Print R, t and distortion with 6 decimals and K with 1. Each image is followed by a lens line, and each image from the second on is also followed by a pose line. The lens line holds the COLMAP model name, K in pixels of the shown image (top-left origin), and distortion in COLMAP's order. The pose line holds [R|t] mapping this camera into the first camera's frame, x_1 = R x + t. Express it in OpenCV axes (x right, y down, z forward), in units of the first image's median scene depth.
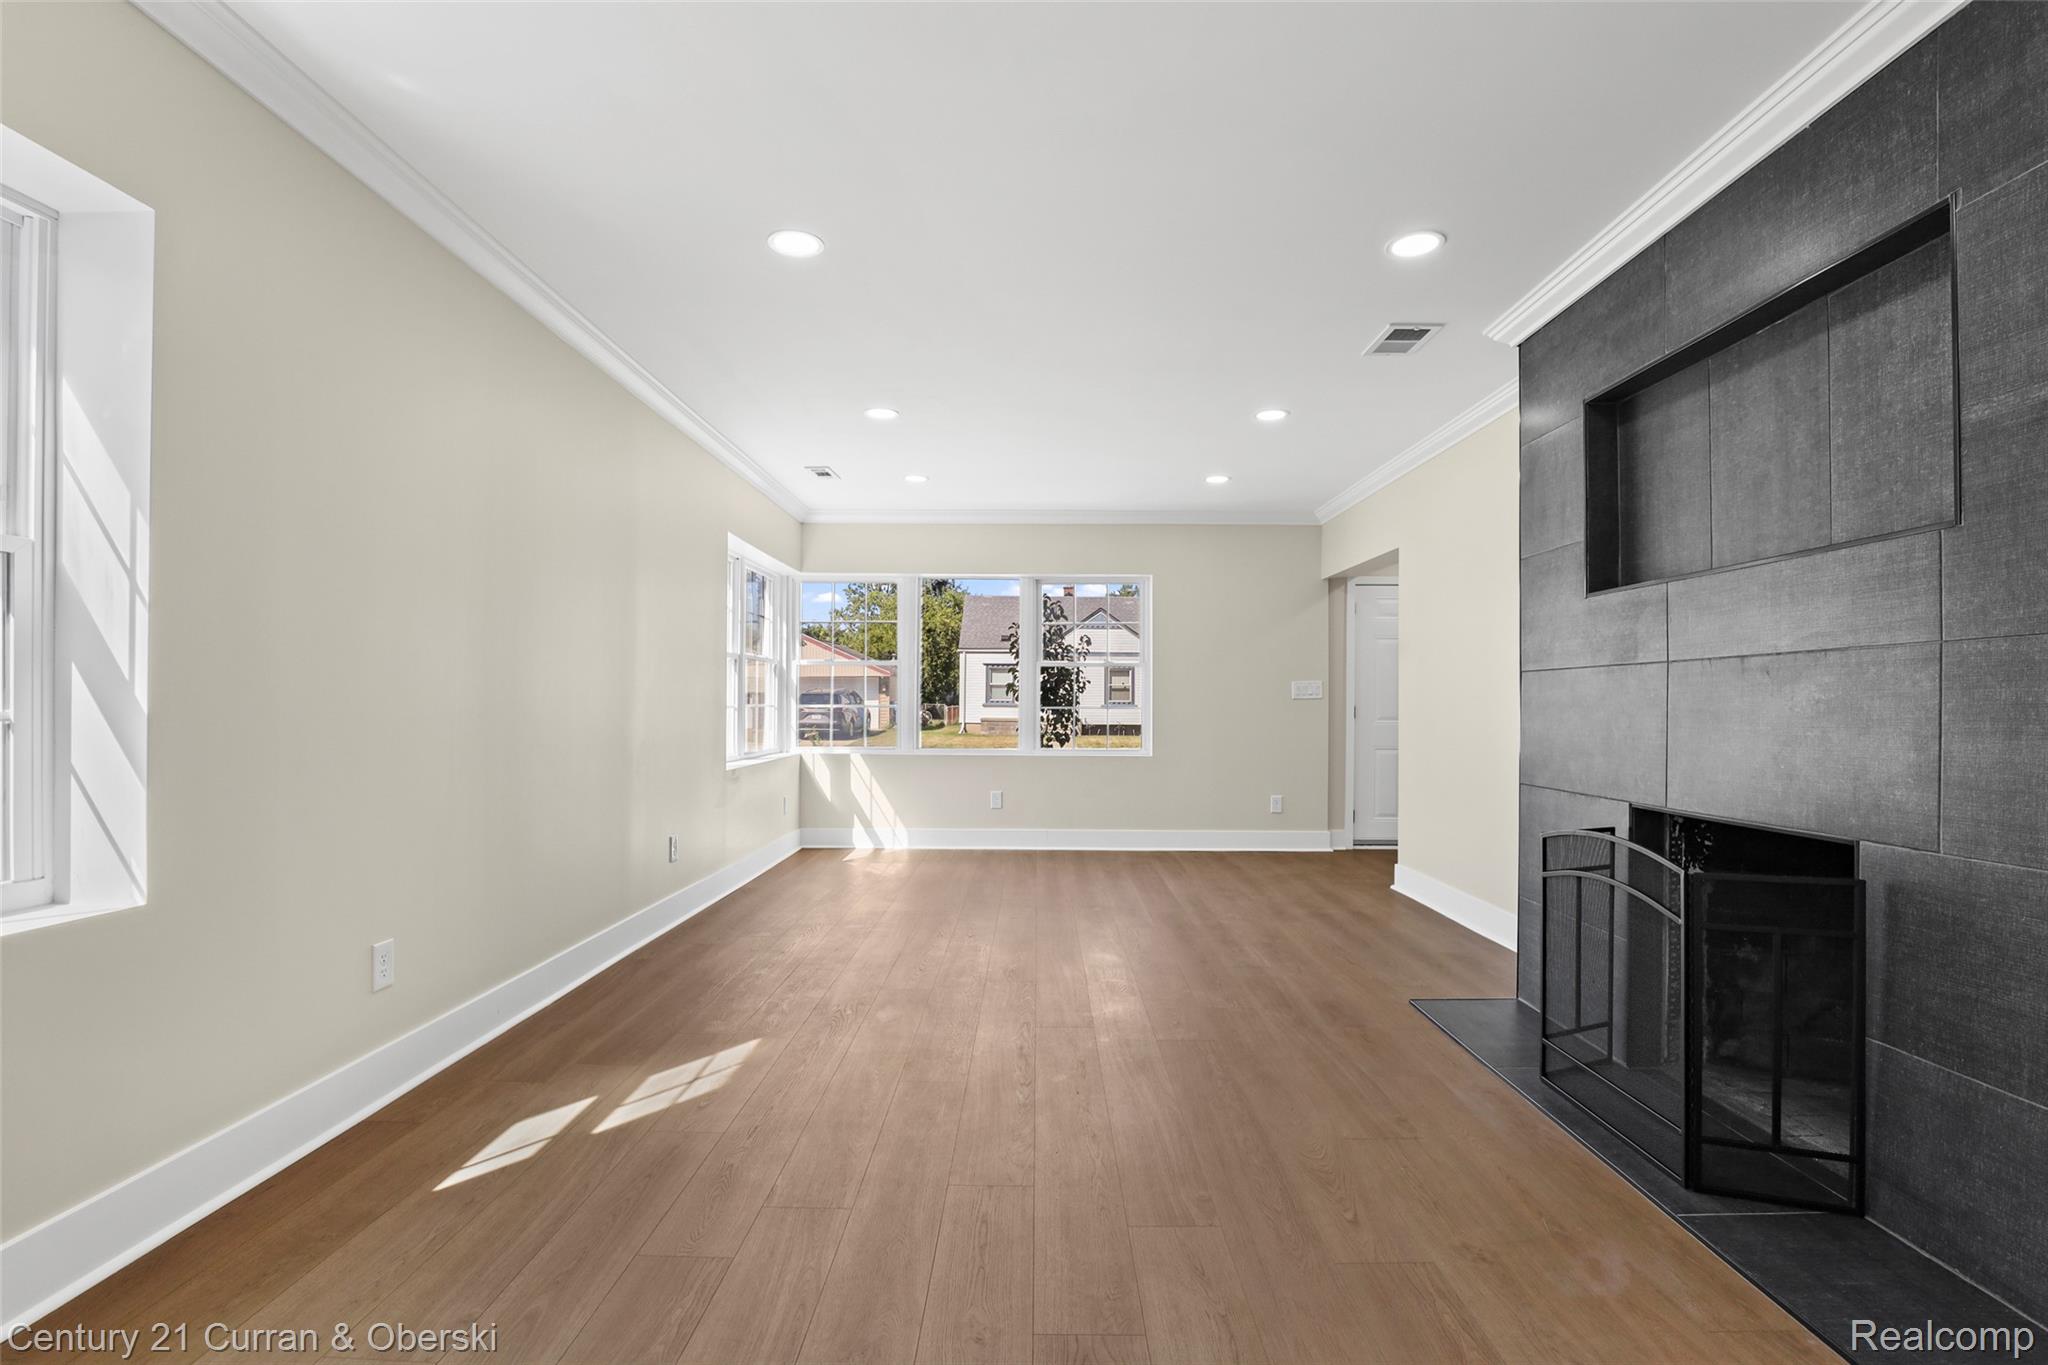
lens RADIAL K [[942.0, 0, 1025.8], [0, 942.0, 691.4], [0, 0, 1]] dist [-0.030325, 0.000227]
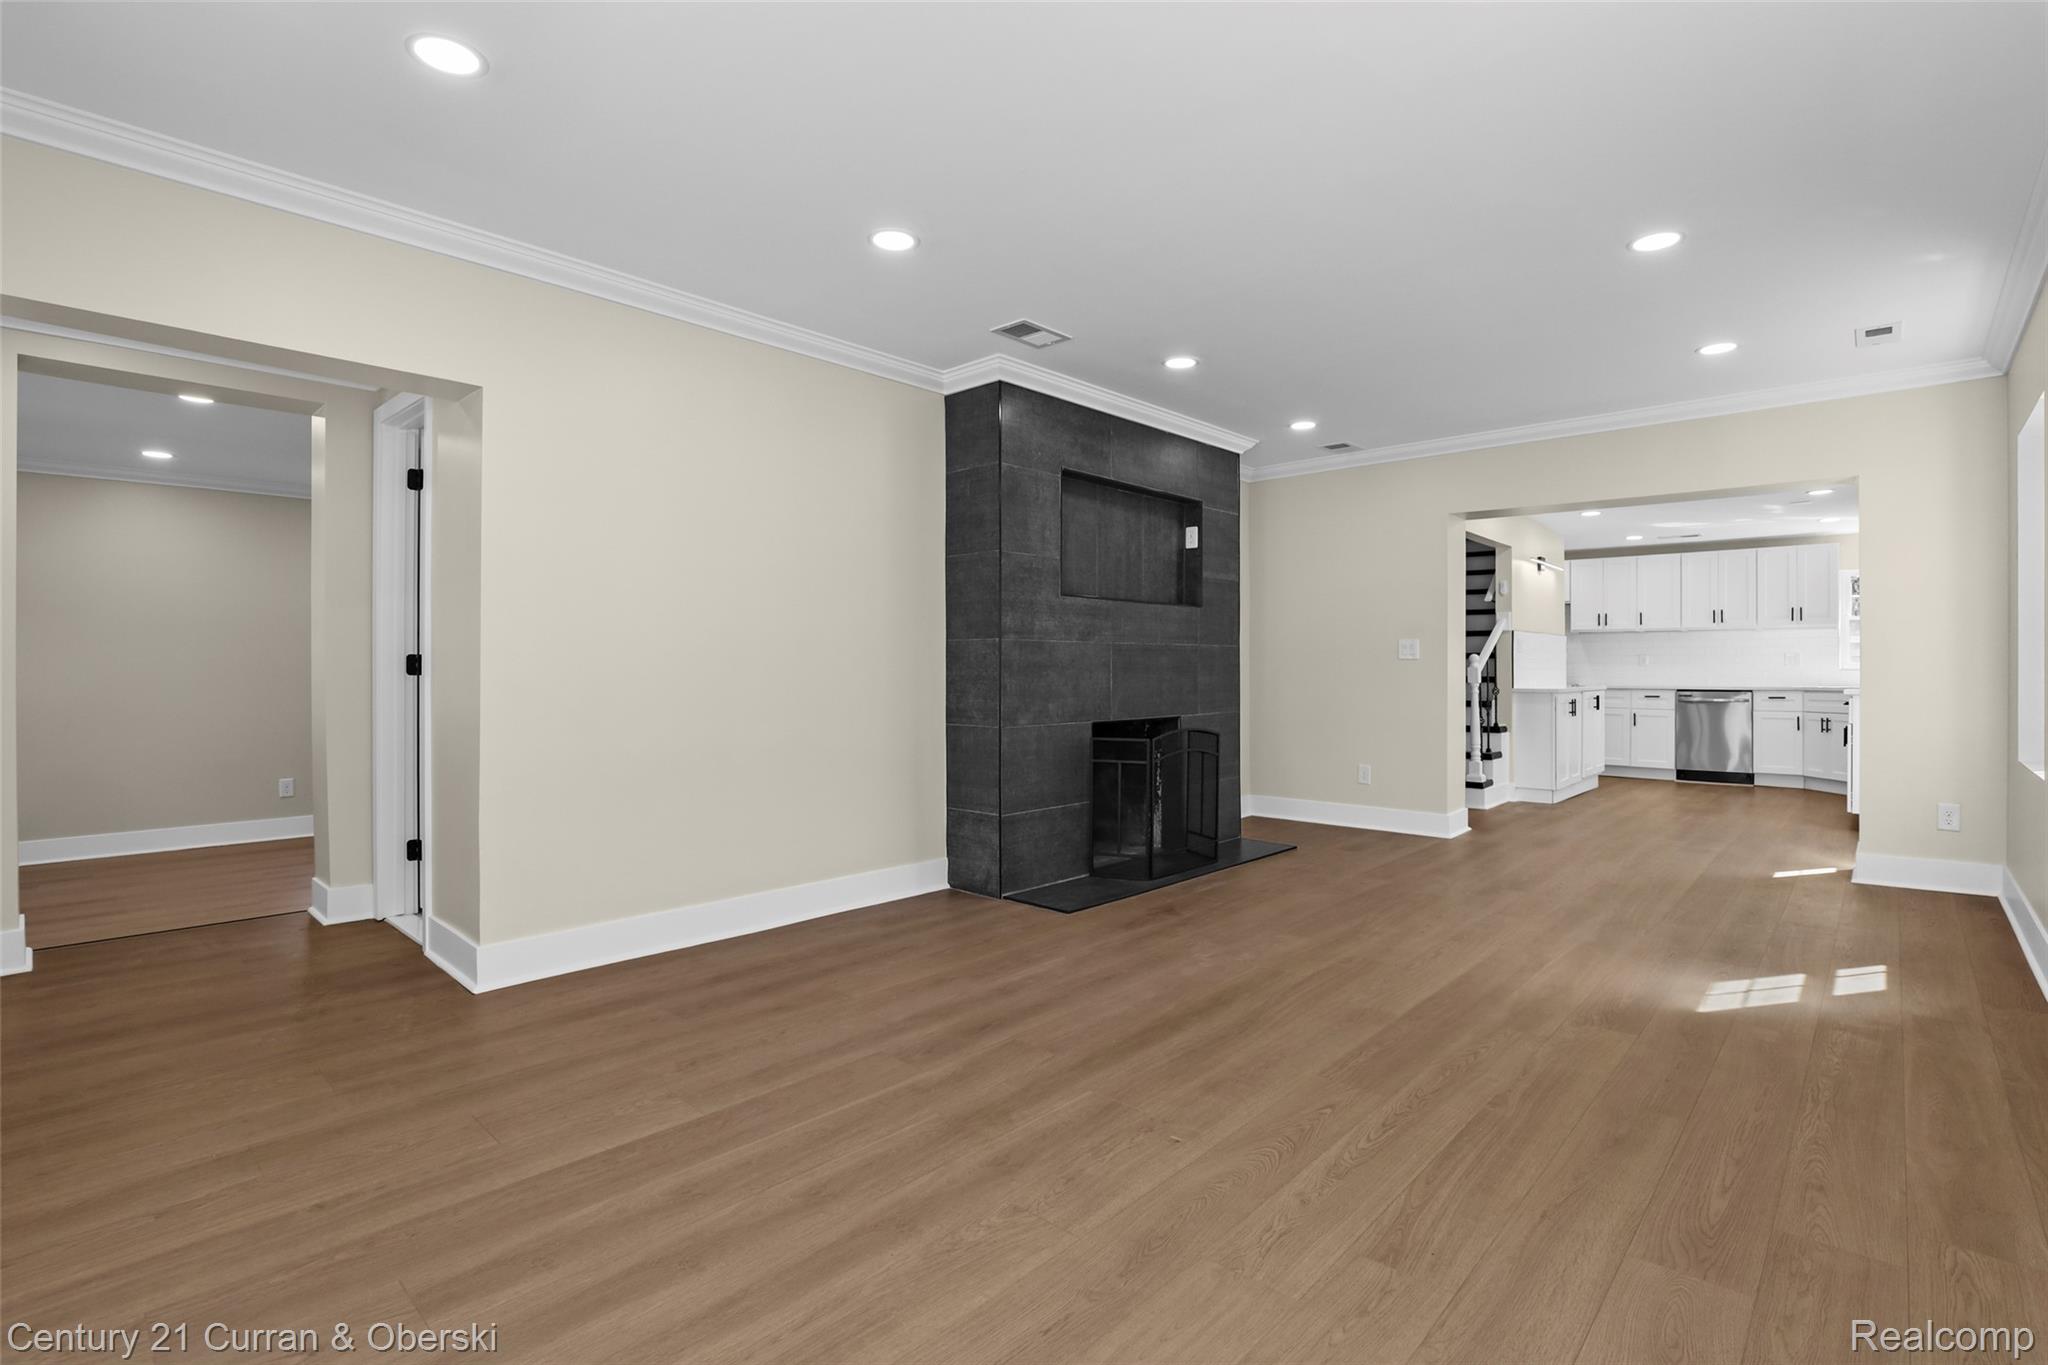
lens RADIAL K [[960.1, 0, 1030.4], [0, 960.1, 670.1], [0, 0, 1]] dist [-0.028359, 0.000422]
pose [[-0.743572, -0.006202, 0.668627, -0.188753], [-0.010986, 0.999935, -0.002943, 0.012396], [-0.668565, -0.009534, -0.743592, 0.985719]]
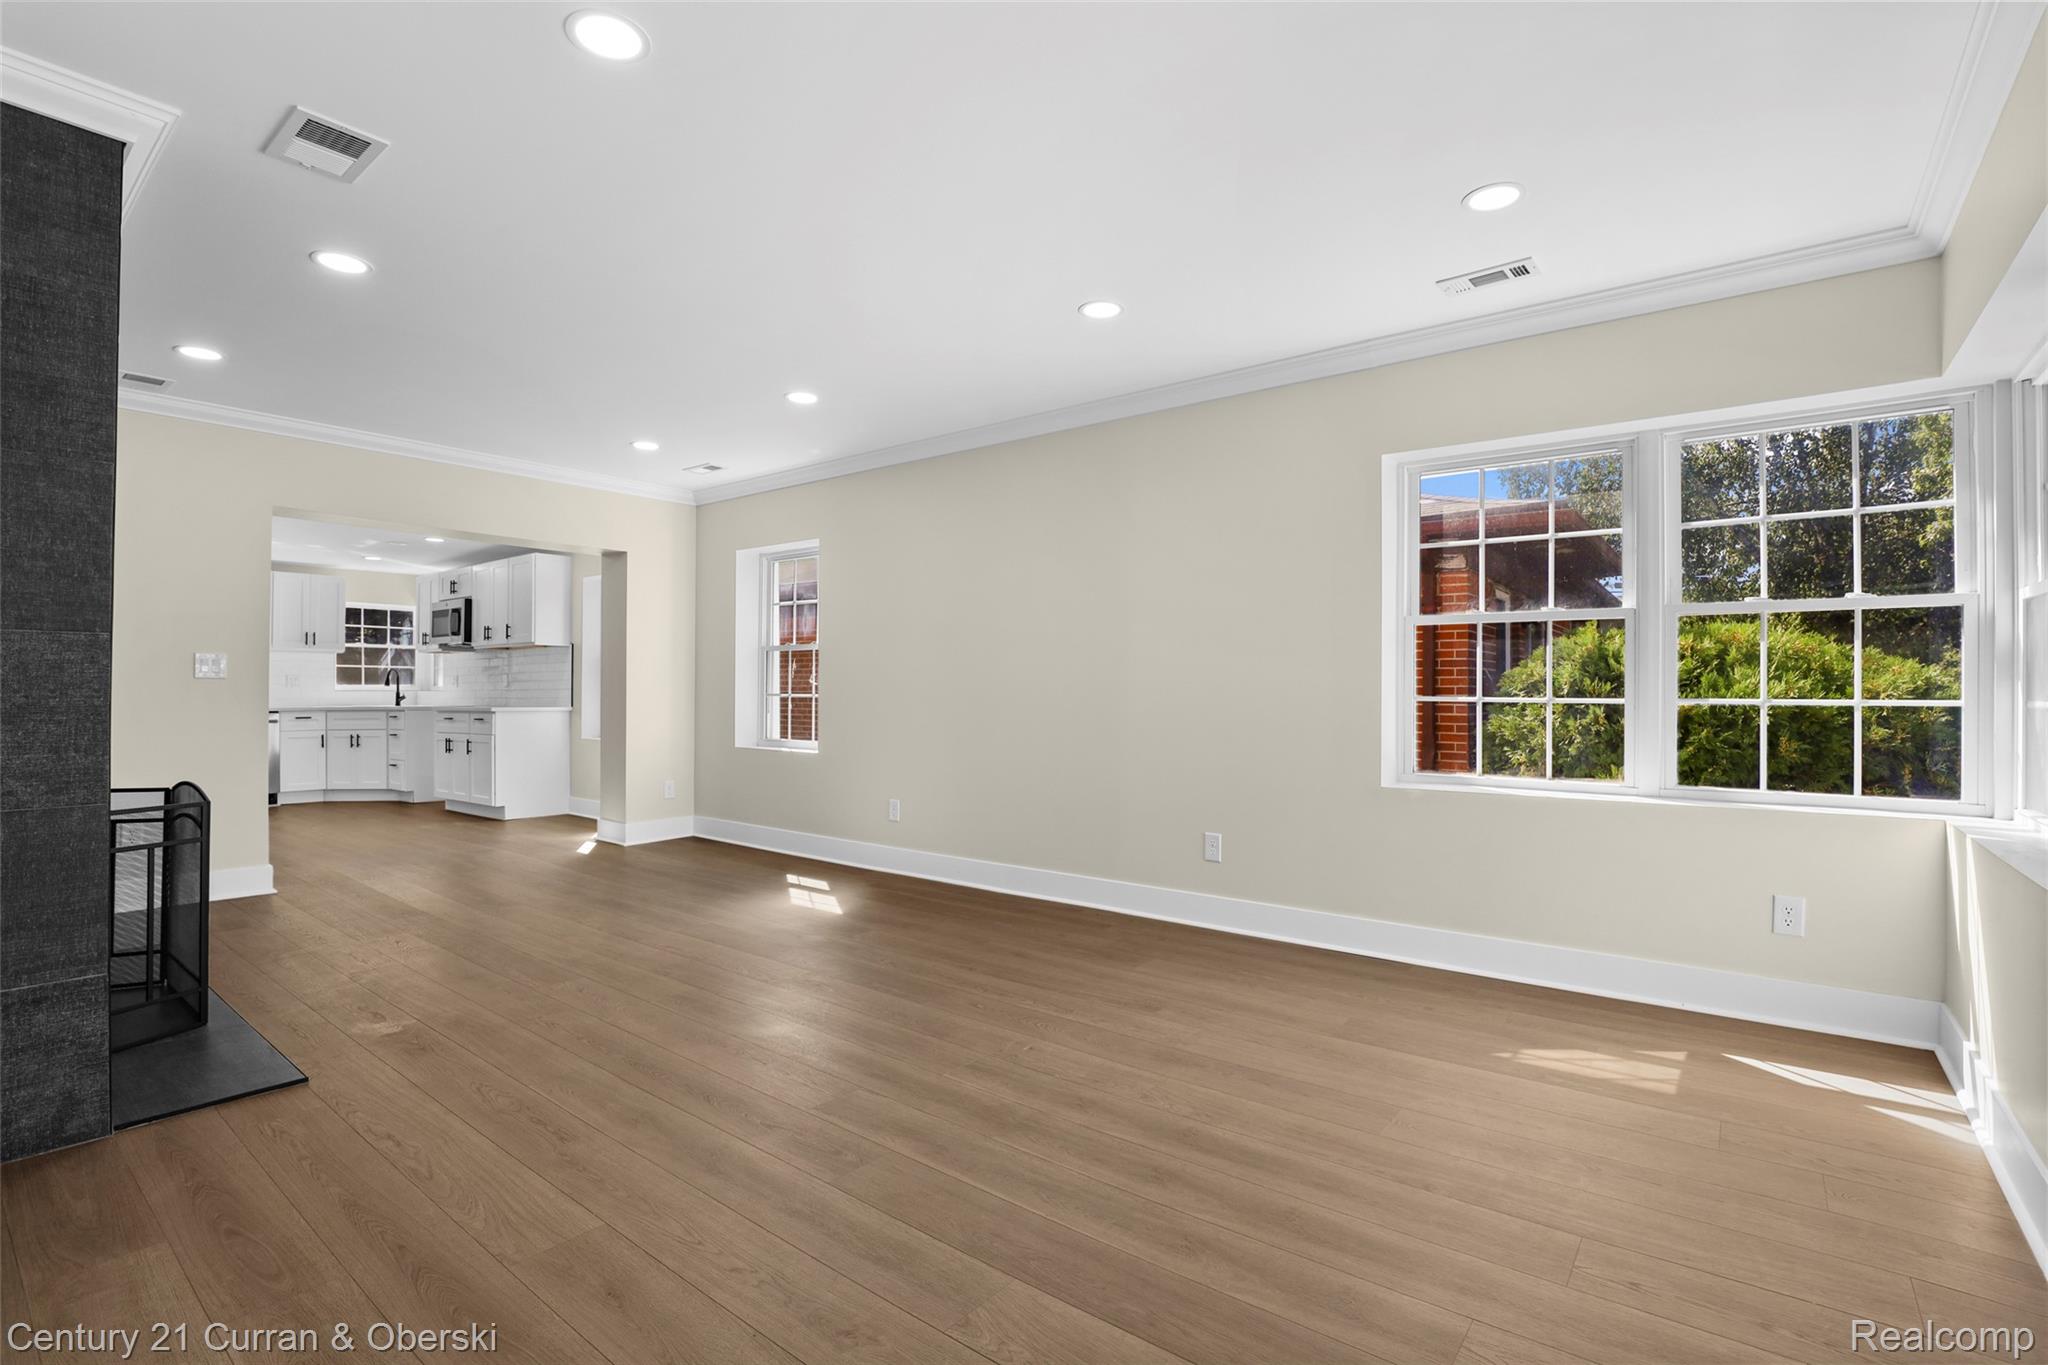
lens RADIAL K [[934.5, 0, 1024.0], [0, 934.5, 682.5], [0, 0, 1]] dist [-0.023988, 0.000209]
pose [[-0.614571, -0.012574, -0.788761, 0.319494], [0.003657, 0.999817, -0.018788, 0.013291], [0.788853, -0.014431, -0.614413, 0.969157]]
